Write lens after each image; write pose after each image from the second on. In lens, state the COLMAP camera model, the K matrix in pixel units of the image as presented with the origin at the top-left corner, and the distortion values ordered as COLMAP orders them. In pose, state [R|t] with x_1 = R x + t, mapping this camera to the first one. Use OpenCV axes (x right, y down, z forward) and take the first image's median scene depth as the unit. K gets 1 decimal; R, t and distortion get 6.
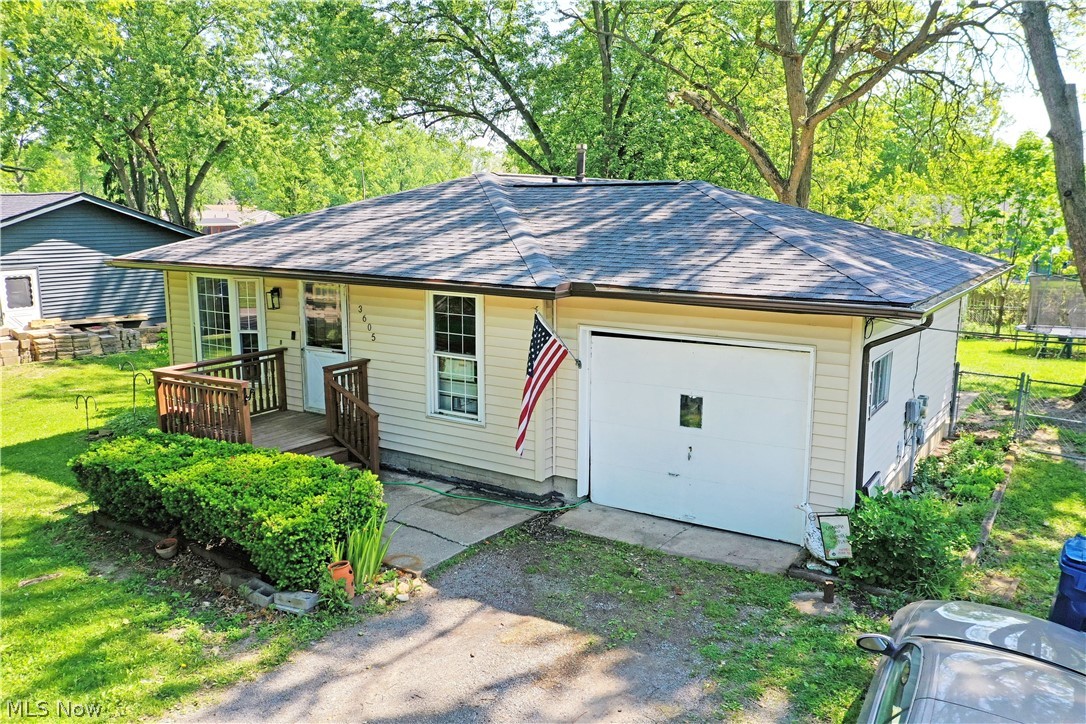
lens RADIAL K [[864.7, 0, 543.0], [0, 864.7, 362.0], [0, 0, 1]] dist [0.001624, 0.002381]
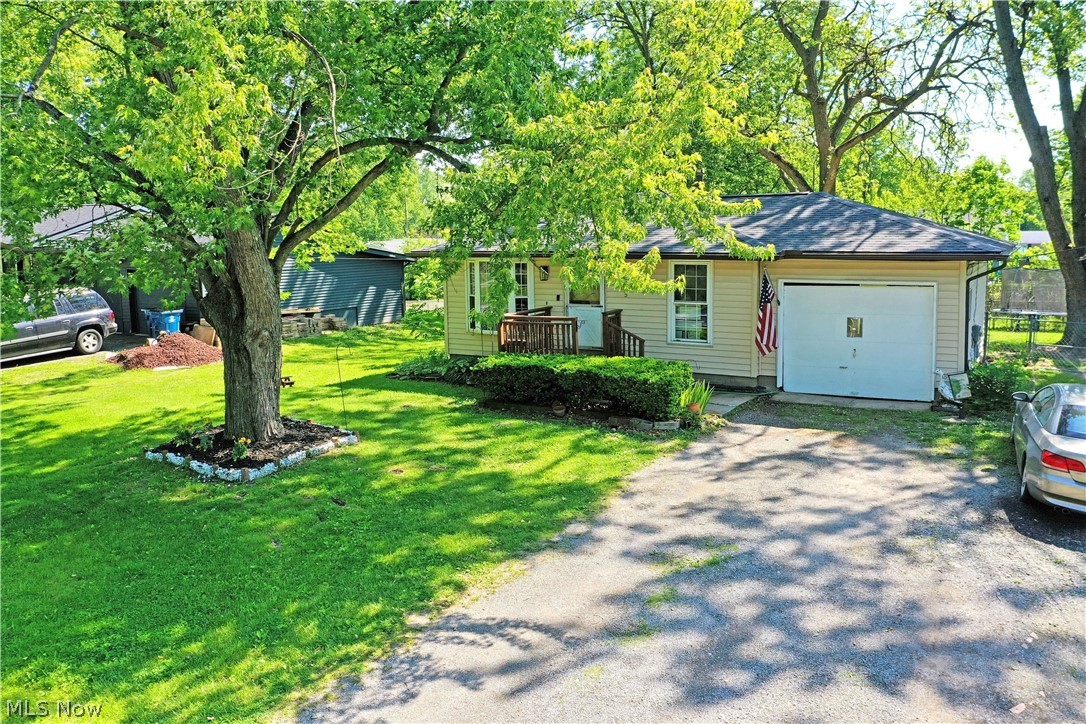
lens RADIAL K [[854.9, 0, 542.4], [0, 854.9, 314.0], [0, 0, 1]] dist [0.003185, 0.000020]
pose [[0.998542, -0.018462, 0.050729, -0.409771], [0.022429, 0.996640, -0.078776, 0.118472], [-0.049104, 0.079799, 0.995601, -0.485983]]
